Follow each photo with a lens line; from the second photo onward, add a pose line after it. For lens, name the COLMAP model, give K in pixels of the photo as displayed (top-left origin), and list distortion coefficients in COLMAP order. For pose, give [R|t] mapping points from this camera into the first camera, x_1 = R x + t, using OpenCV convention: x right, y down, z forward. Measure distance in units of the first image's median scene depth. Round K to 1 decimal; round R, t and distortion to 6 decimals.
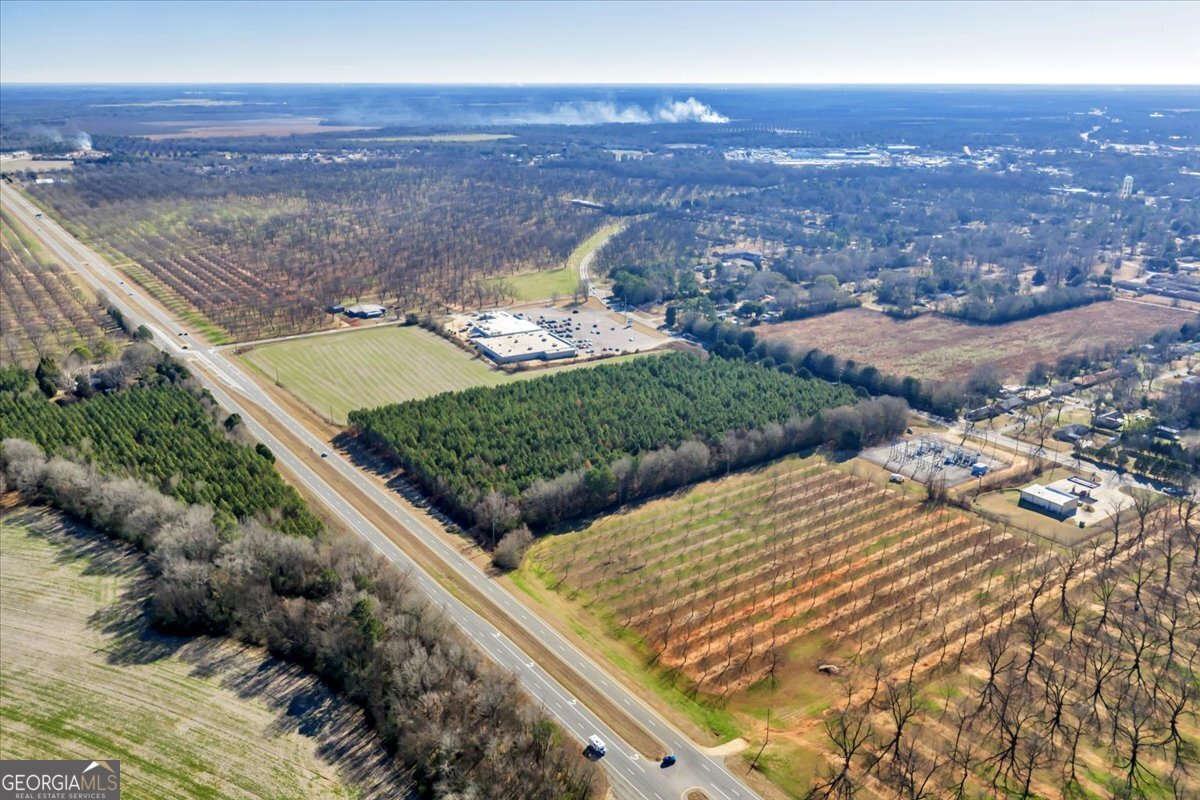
lens RADIAL K [[984.1, 0, 606.4], [0, 984.1, 403.1], [0, 0, 1]] dist [0.026545, -0.048466]
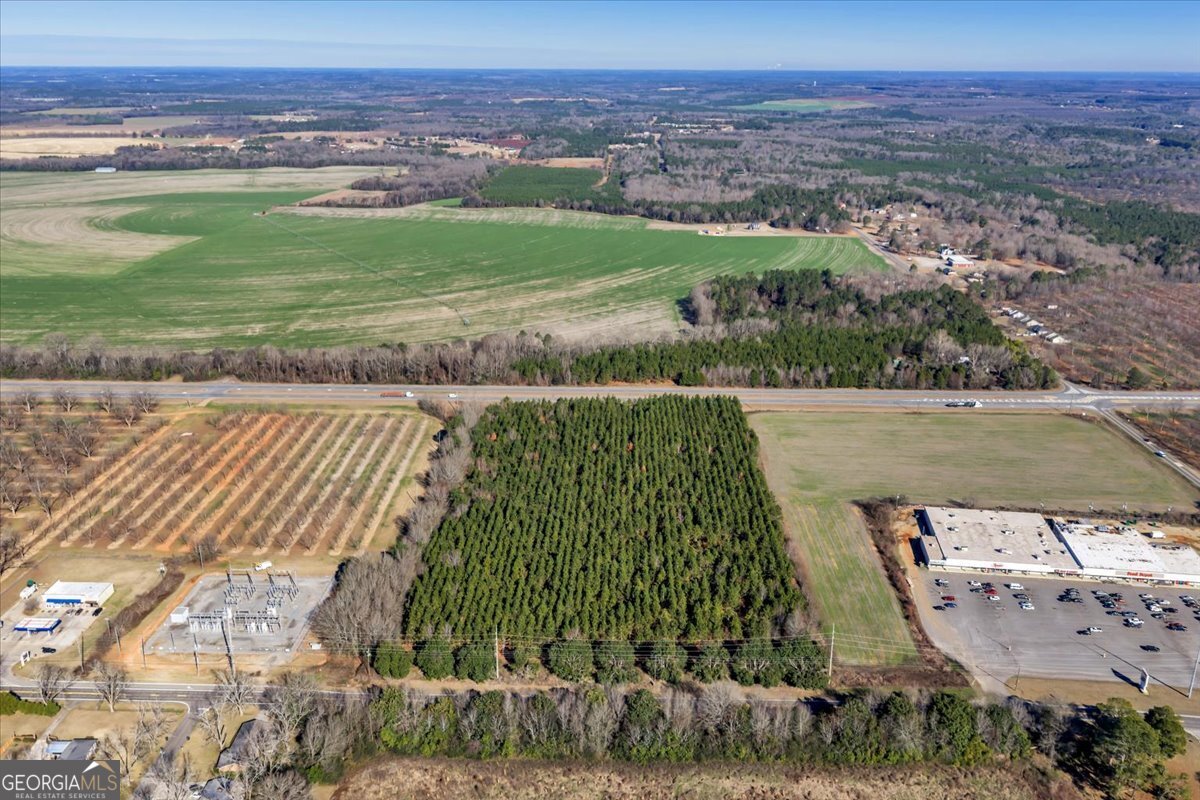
lens RADIAL K [[984.1, 0, 606.4], [0, 984.1, 403.1], [0, 0, 1]] dist [0.026545, -0.048466]
pose [[-0.588739, 0.259735, -0.765456, 0.727518], [-0.257970, 0.837074, 0.482451, -0.522929], [0.766053, 0.481503, -0.425814, 1.506753]]
